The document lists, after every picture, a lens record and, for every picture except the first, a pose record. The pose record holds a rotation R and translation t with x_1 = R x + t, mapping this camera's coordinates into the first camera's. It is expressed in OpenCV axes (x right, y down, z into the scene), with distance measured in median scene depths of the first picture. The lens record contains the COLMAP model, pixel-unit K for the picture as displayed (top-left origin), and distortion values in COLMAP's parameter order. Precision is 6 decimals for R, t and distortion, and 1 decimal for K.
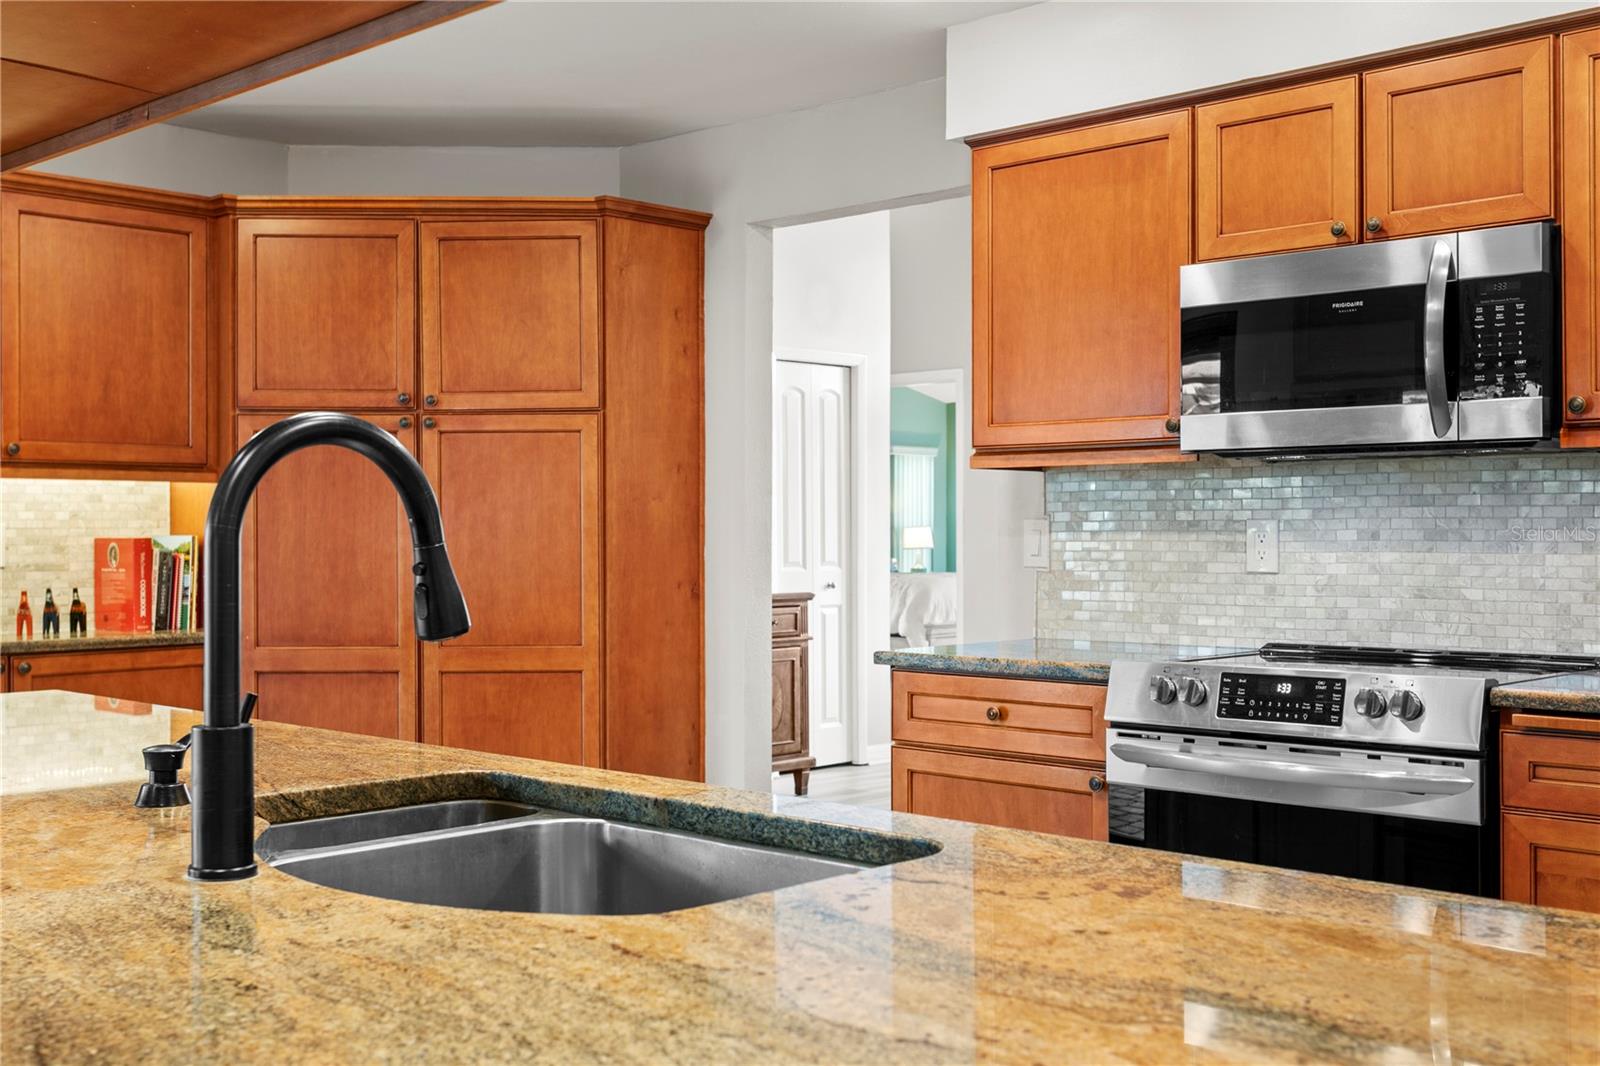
lens RADIAL K [[1721.8, 0, 800.0], [0, 1721.8, 533.0], [0, 0, 1]] dist [0.028688, 0.010182]
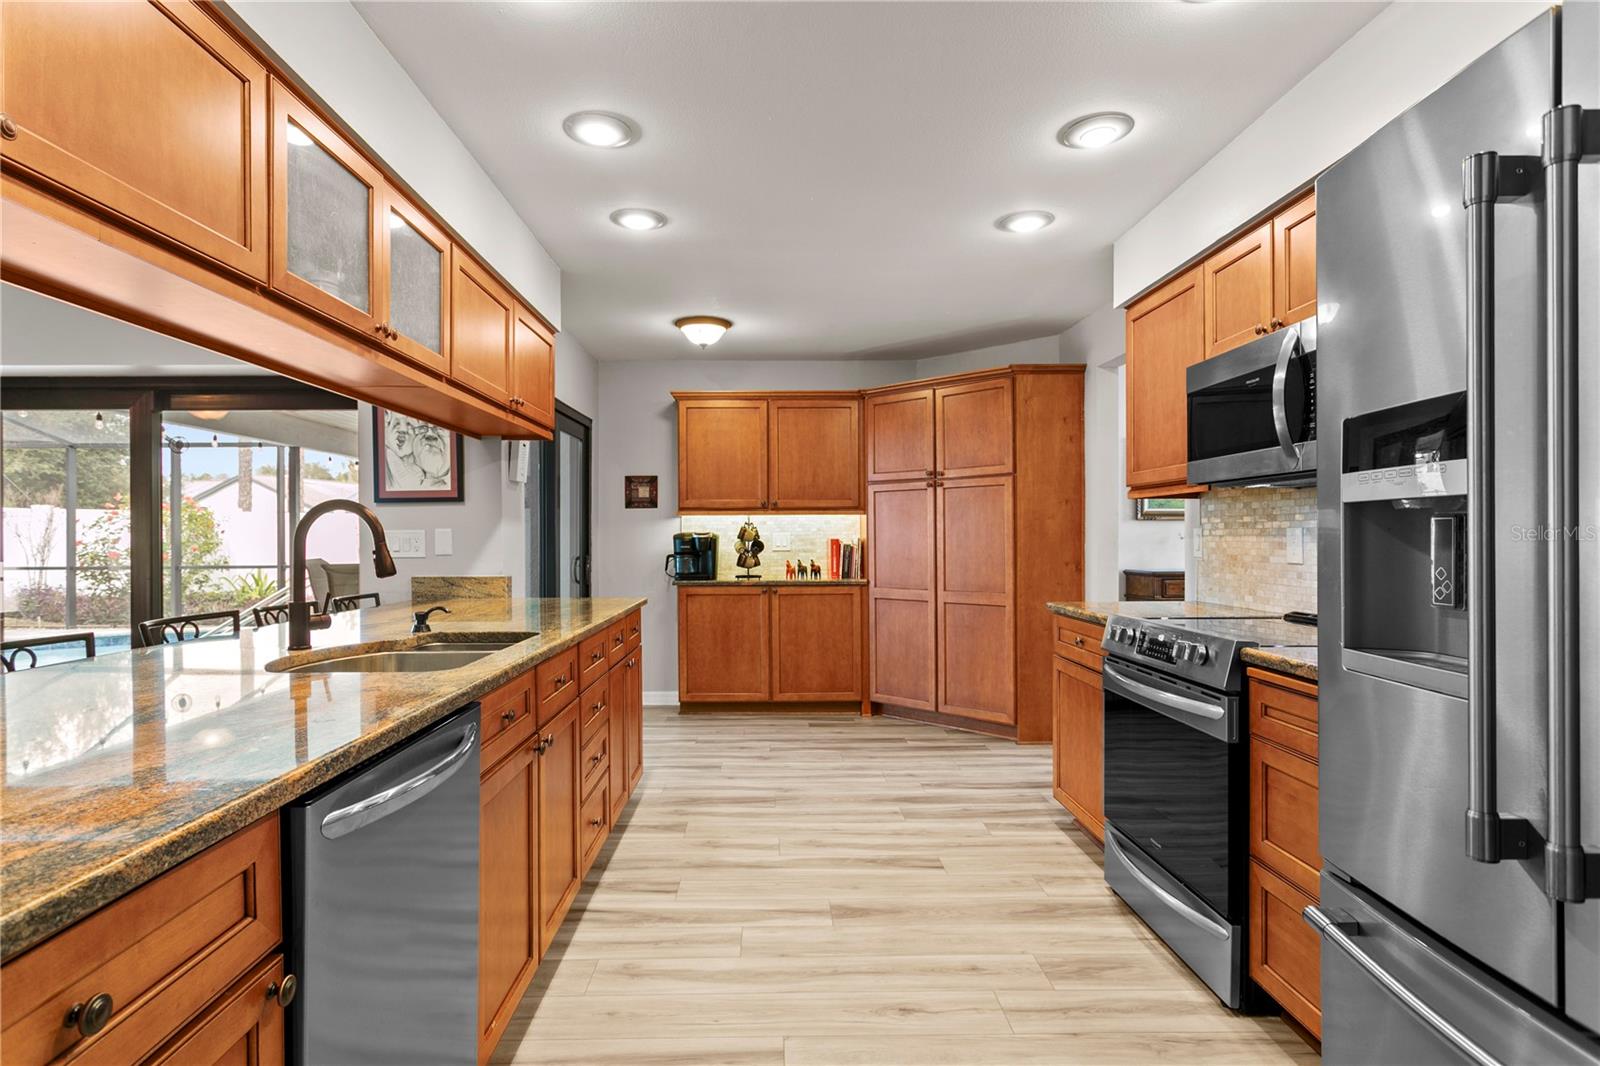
lens RADIAL K [[828.7, 0, 800.0], [0, 828.7, 533.0], [0, 0, 1]] dist [0.002243, 0.001989]
pose [[0.711801, -0.004215, -0.702369, 0.384519], [0.003180, 0.999991, -0.002779, -0.002103], [0.702374, -0.000256, 0.711808, 0.164295]]
